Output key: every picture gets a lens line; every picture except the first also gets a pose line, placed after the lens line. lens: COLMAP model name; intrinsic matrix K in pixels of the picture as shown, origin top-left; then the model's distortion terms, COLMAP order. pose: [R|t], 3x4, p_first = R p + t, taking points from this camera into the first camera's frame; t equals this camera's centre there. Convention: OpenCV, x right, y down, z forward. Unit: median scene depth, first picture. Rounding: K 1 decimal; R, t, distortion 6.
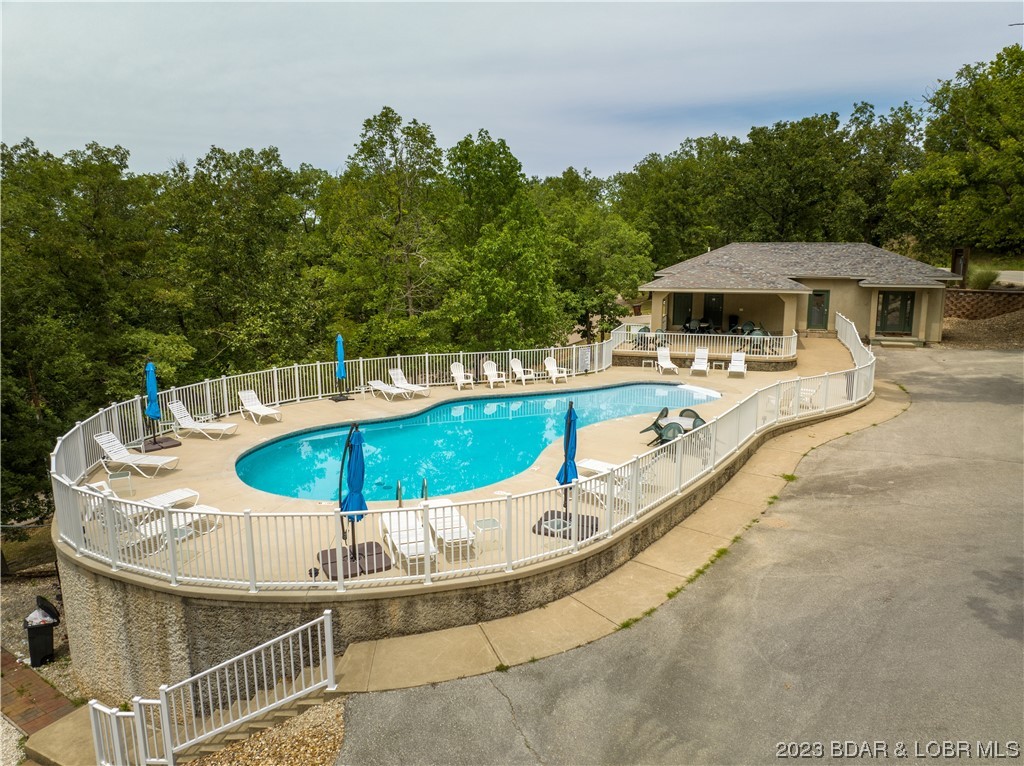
lens RADIAL K [[718.8, 0, 511.8], [0, 718.8, 388.0], [0, 0, 1]] dist [-0.040678, 0.005708]
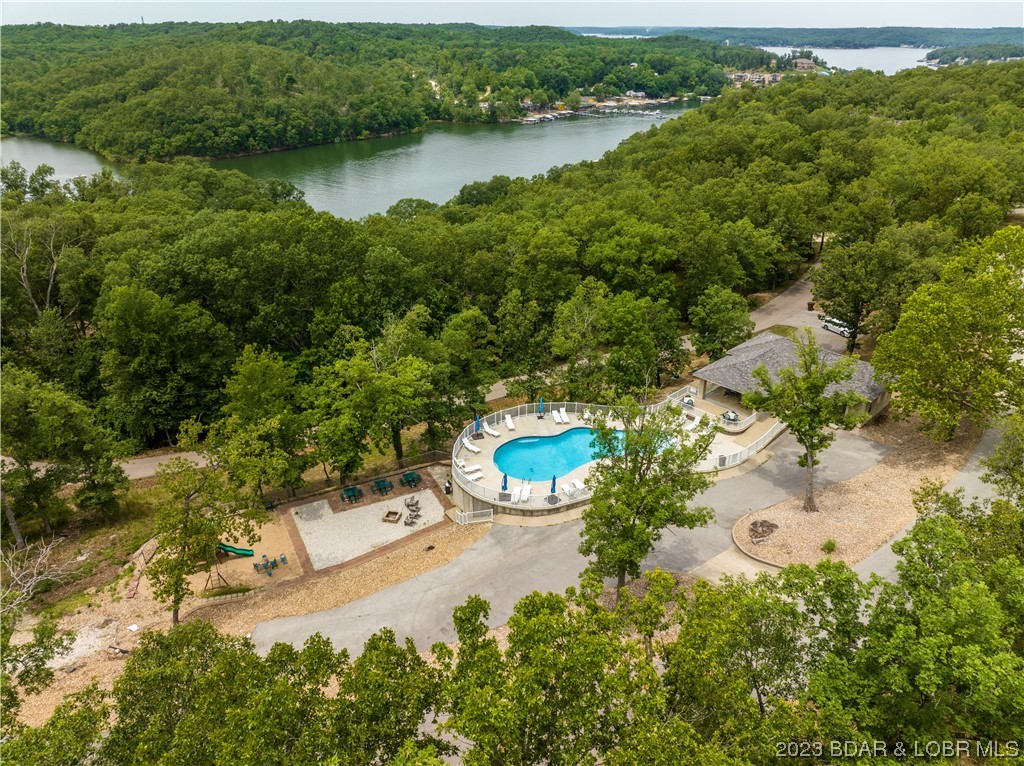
lens RADIAL K [[718.8, 0, 511.8], [0, 718.8, 388.0], [0, 0, 1]] dist [-0.040678, 0.005708]
pose [[0.876482, 0.198035, -0.438819, 1.568219], [-0.066202, 0.952399, 0.297579, -1.656887], [0.476862, -0.231771, 0.847871, -2.537964]]
